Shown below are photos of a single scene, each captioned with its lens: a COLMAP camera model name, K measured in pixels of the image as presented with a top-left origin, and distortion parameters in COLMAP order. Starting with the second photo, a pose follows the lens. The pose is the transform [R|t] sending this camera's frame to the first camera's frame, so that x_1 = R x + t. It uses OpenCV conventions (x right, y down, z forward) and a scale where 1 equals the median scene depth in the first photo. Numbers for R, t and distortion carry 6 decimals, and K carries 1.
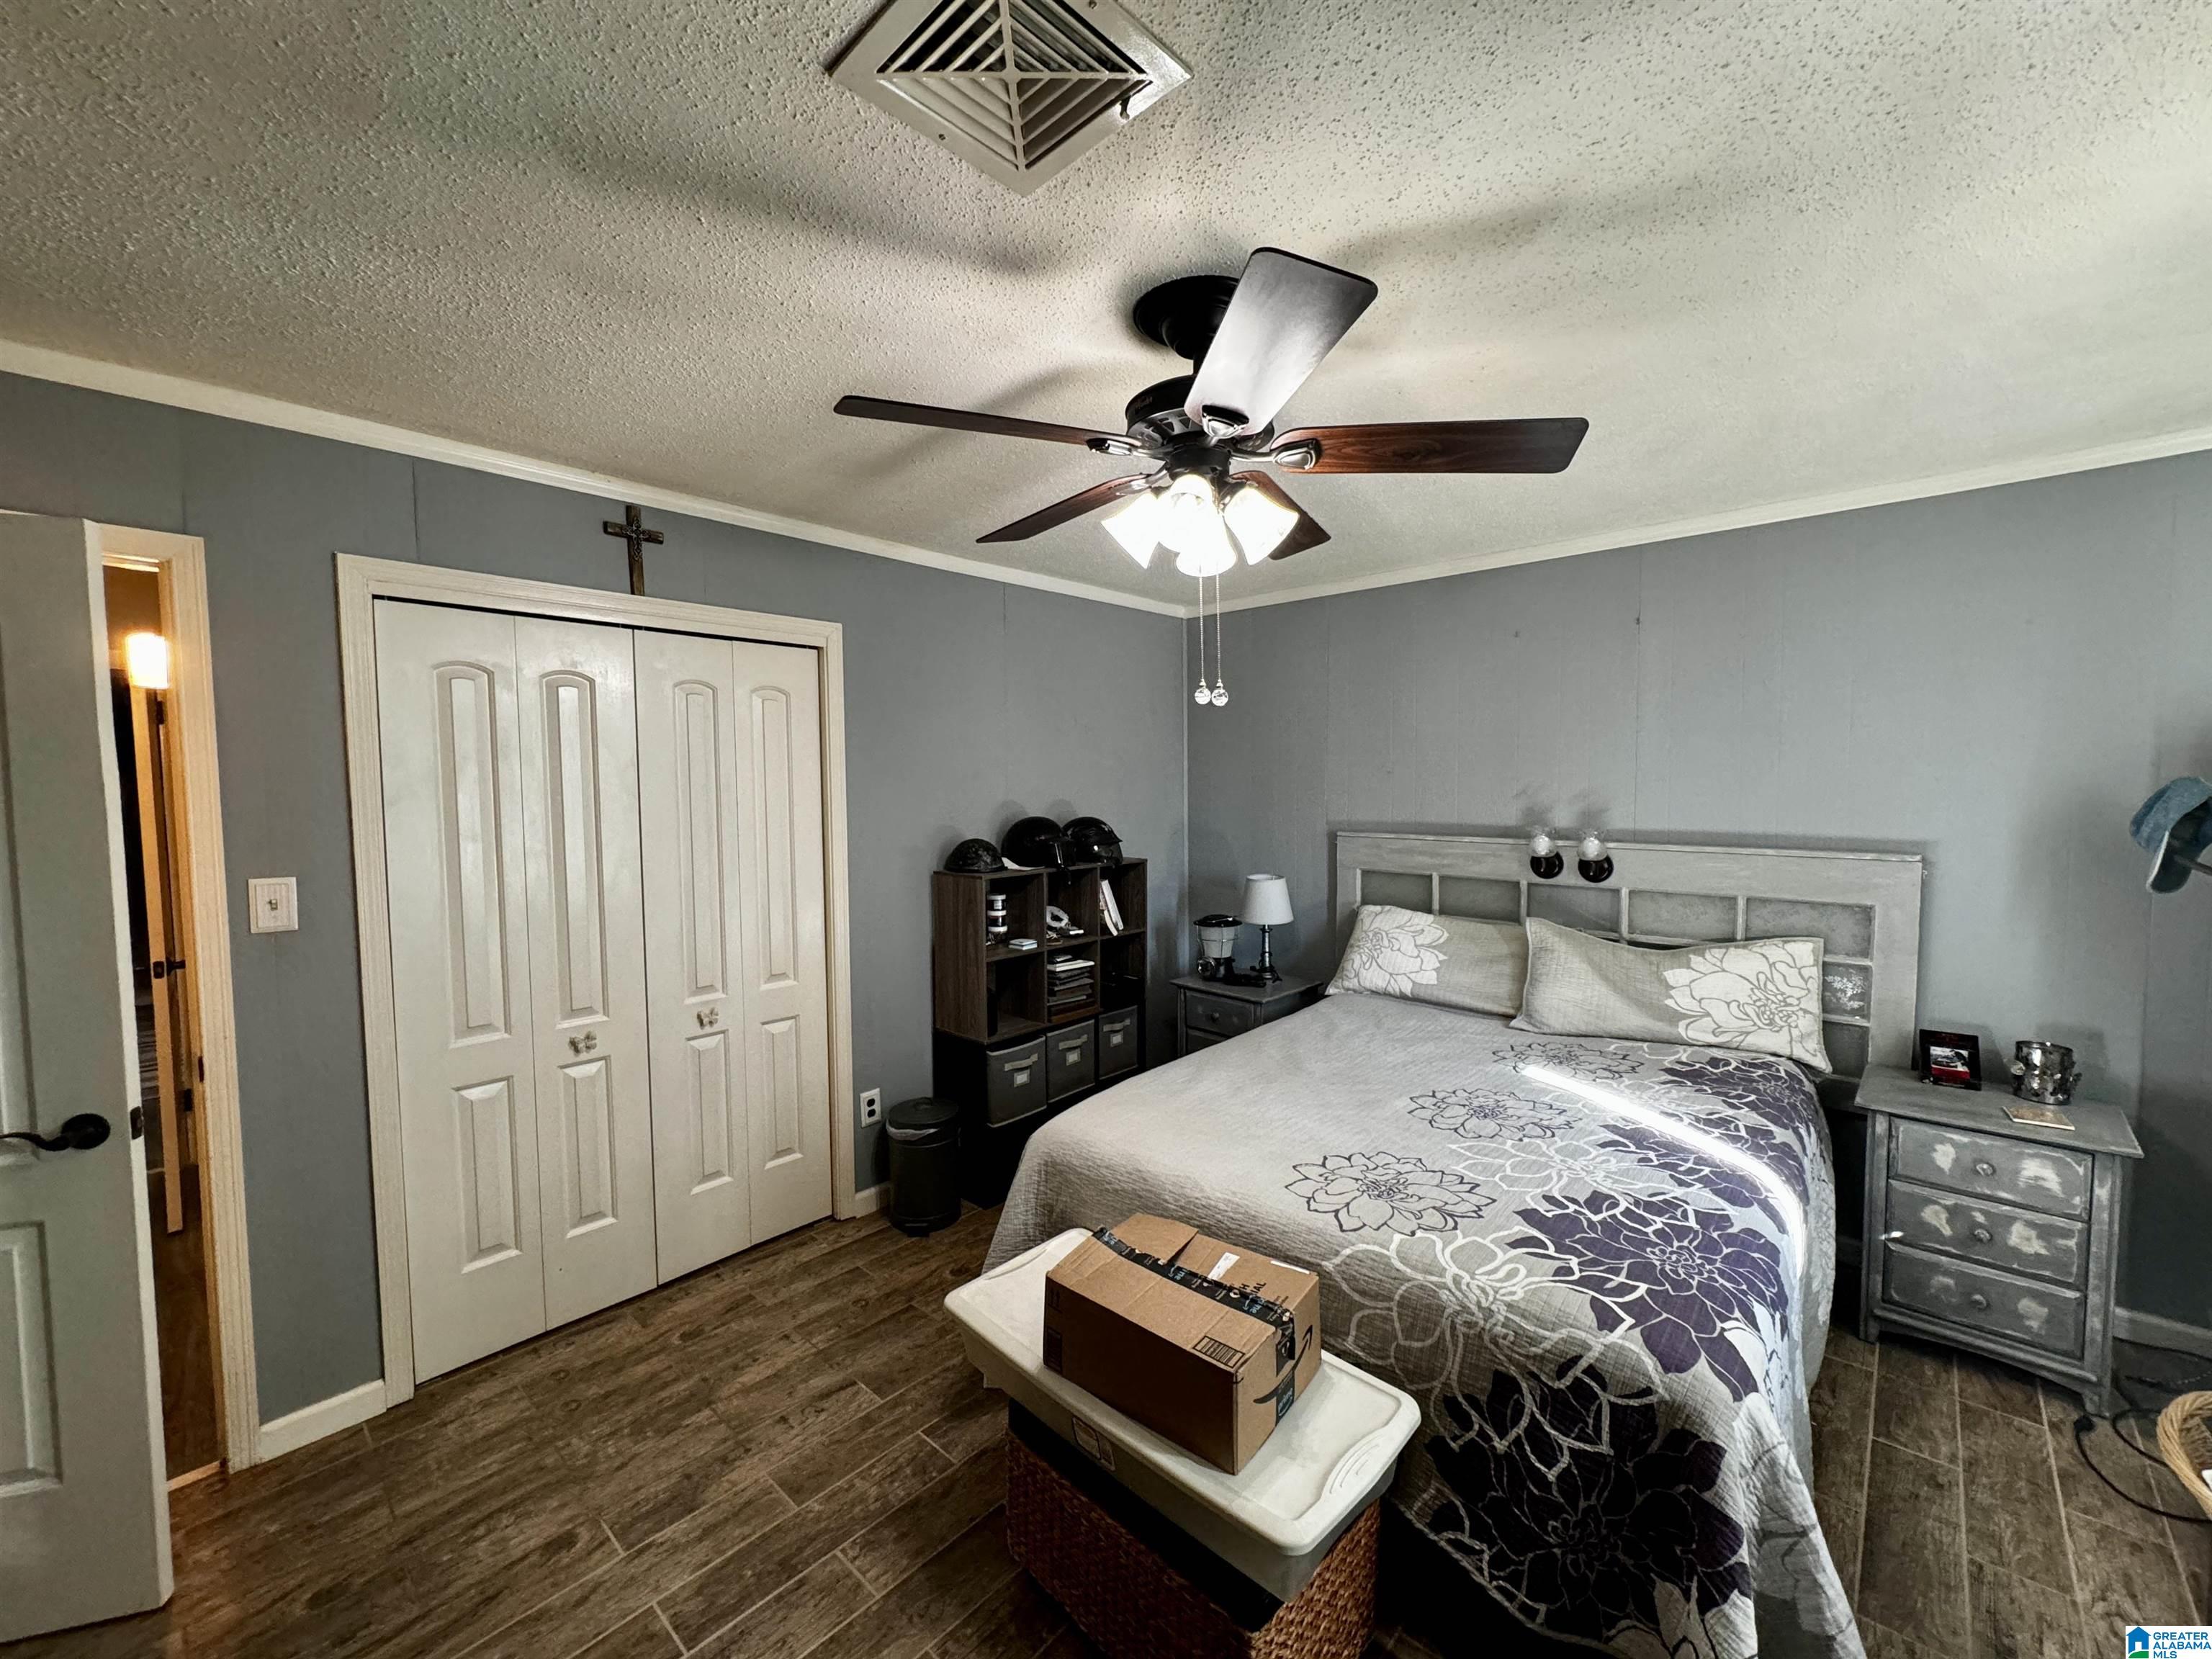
lens RADIAL K [[878.1, 0, 1104.2], [0, 878.1, 834.7], [0, 0, 1]] dist [0.001424, 0.000281]
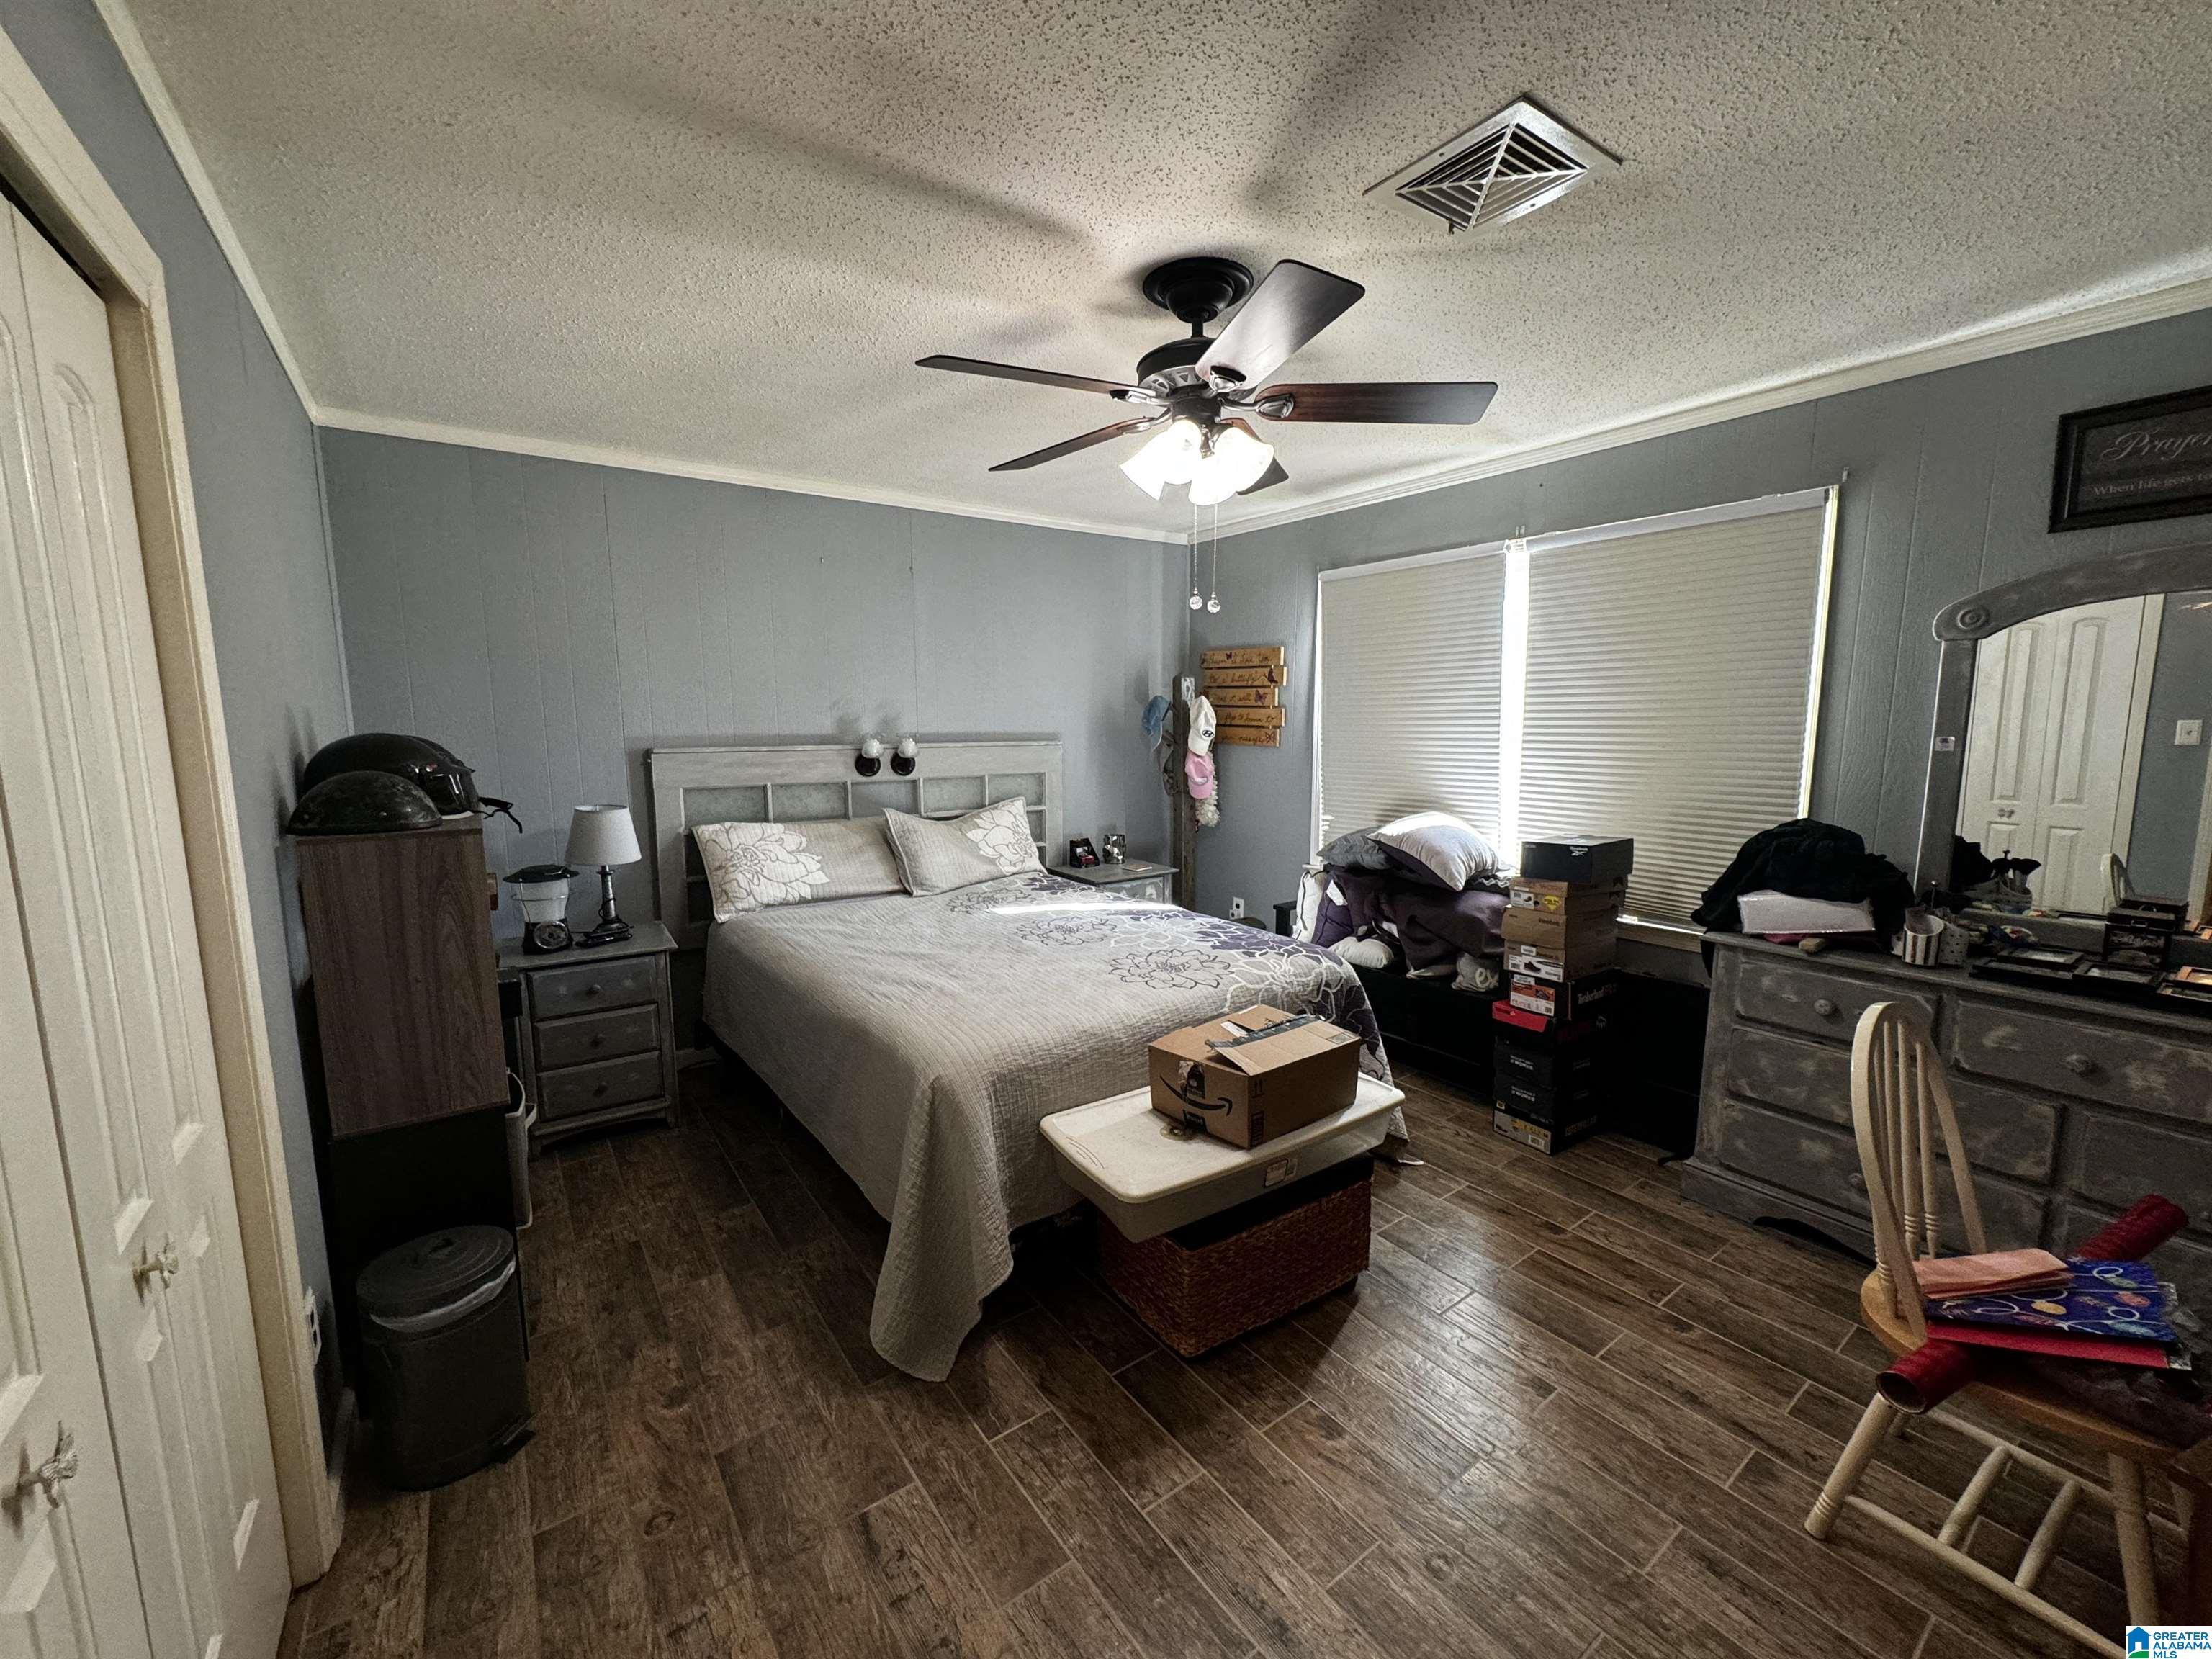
lens RADIAL K [[881.6, 0, 1106.0], [0, 881.6, 829.5], [0, 0, 1]] dist [-0.000253, 0.000317]
pose [[0.205684, -0.121501, 0.971047, -0.775480], [0.061744, 0.991897, 0.111031, 0.010551], [-0.976669, 0.037119, 0.211519, 0.573578]]
